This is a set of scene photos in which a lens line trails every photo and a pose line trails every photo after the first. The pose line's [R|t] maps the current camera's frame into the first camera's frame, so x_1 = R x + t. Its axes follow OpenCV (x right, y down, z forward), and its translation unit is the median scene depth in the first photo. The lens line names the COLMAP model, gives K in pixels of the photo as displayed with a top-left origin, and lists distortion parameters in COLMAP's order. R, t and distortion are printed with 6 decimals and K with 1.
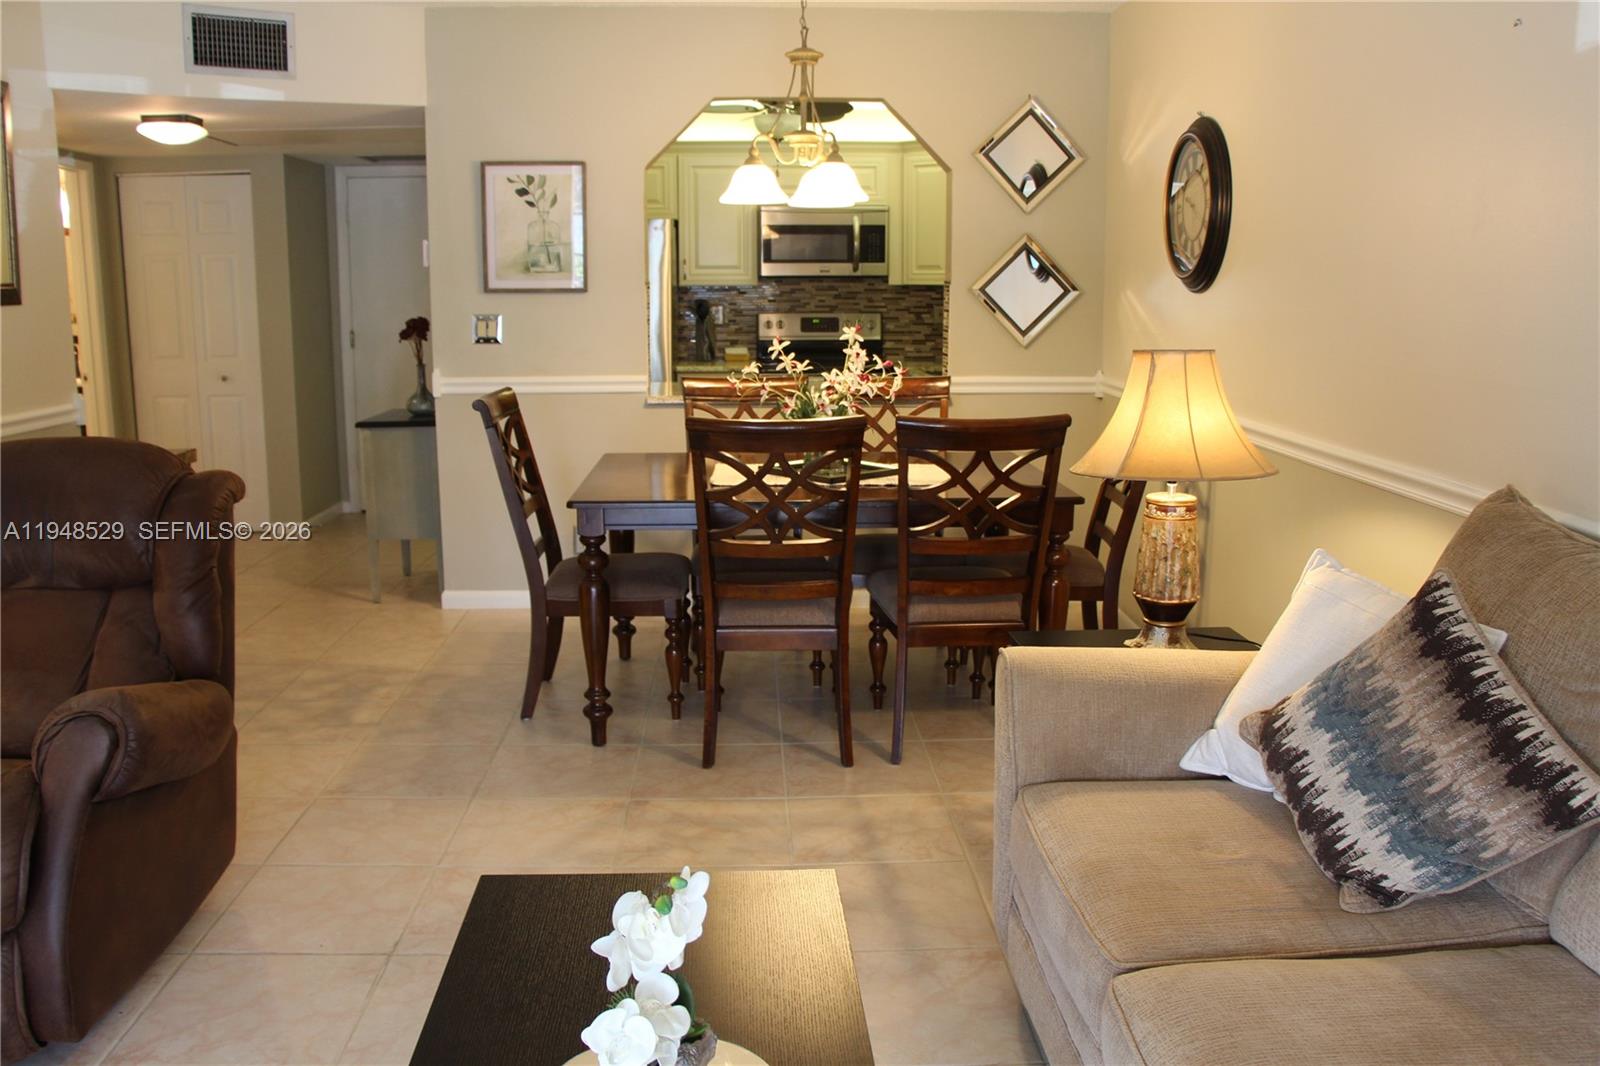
lens RADIAL K [[1326.1, 0, 800.0], [0, 1326.1, 533.0], [0, 0, 1]] dist [-0.187994, 0.176513]
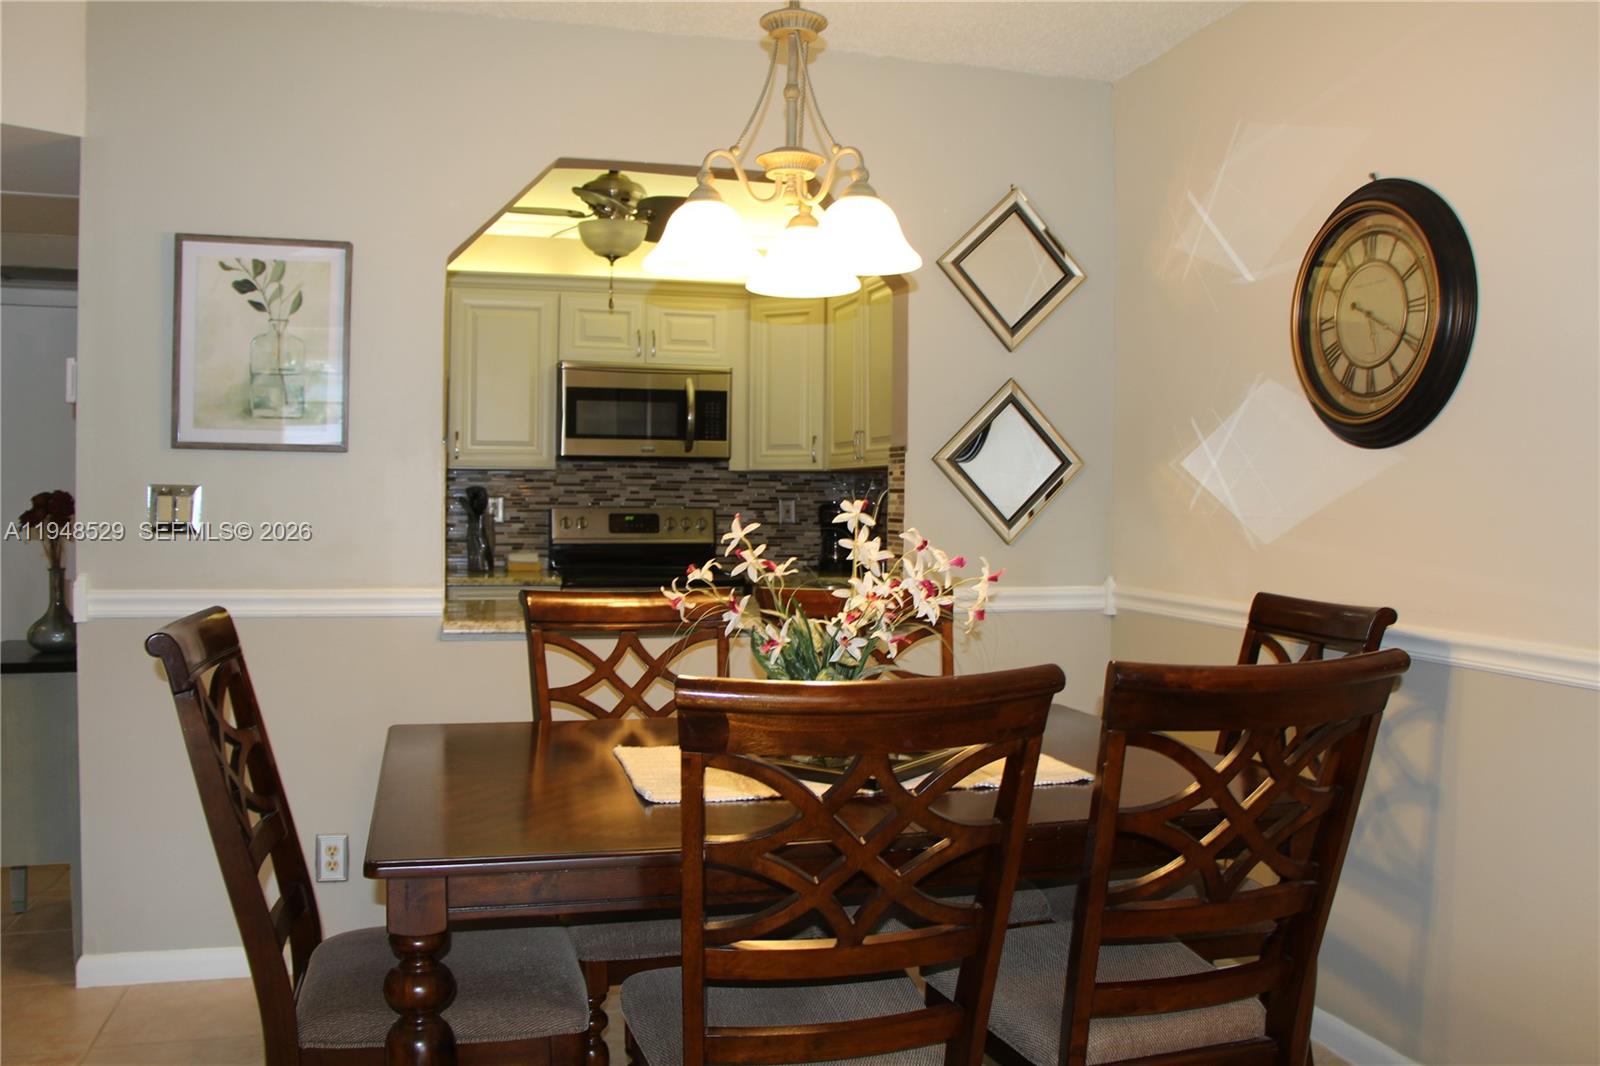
lens RADIAL K [[1318.8, 0, 806.4], [0, 1318.8, 526.0], [0, 0, 1]] dist [-0.187141, 0.164421]
pose [[0.972217, 0.005077, 0.234025, -0.105470], [0.034602, 0.985664, -0.165131, -0.047294], [-0.231509, 0.168641, 0.958104, 0.421433]]
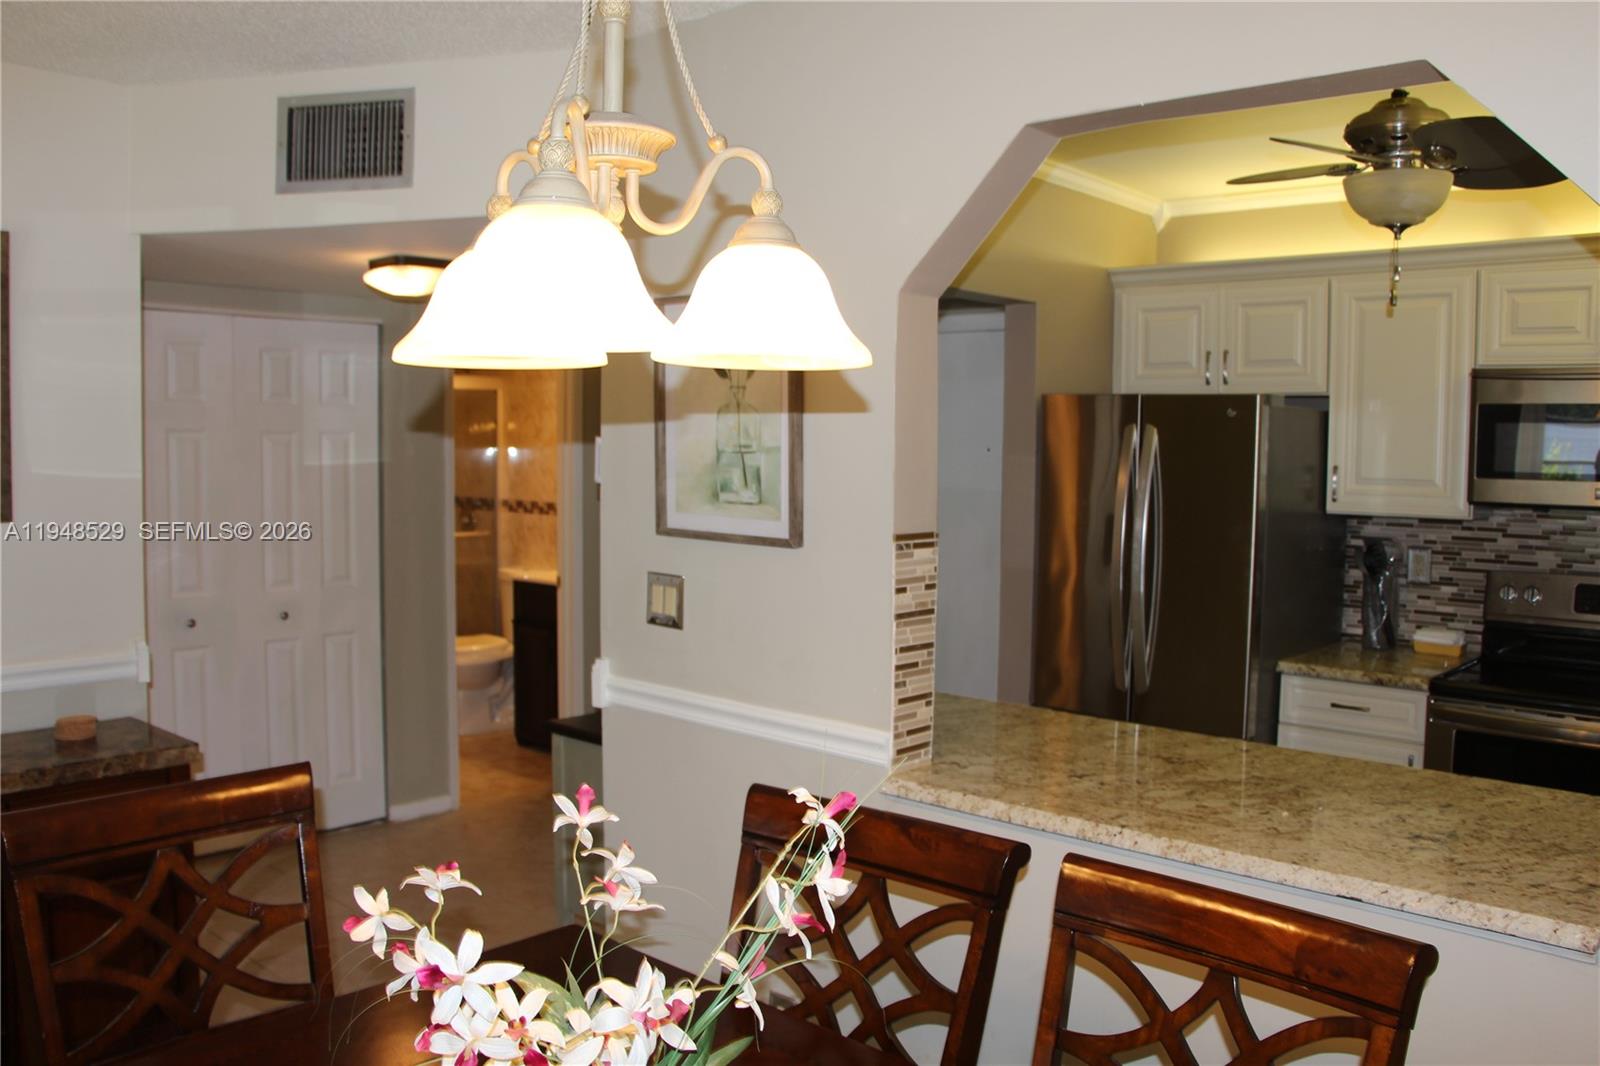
lens RADIAL K [[1318.8, 0, 806.4], [0, 1318.8, 526.0], [0, 0, 1]] dist [-0.187141, 0.164421]
pose [[0.711597, 0.053645, -0.700537, 0.208407], [-0.144257, 0.986993, -0.070955, -0.174958], [0.687618, 0.151549, 0.710080, 0.723298]]
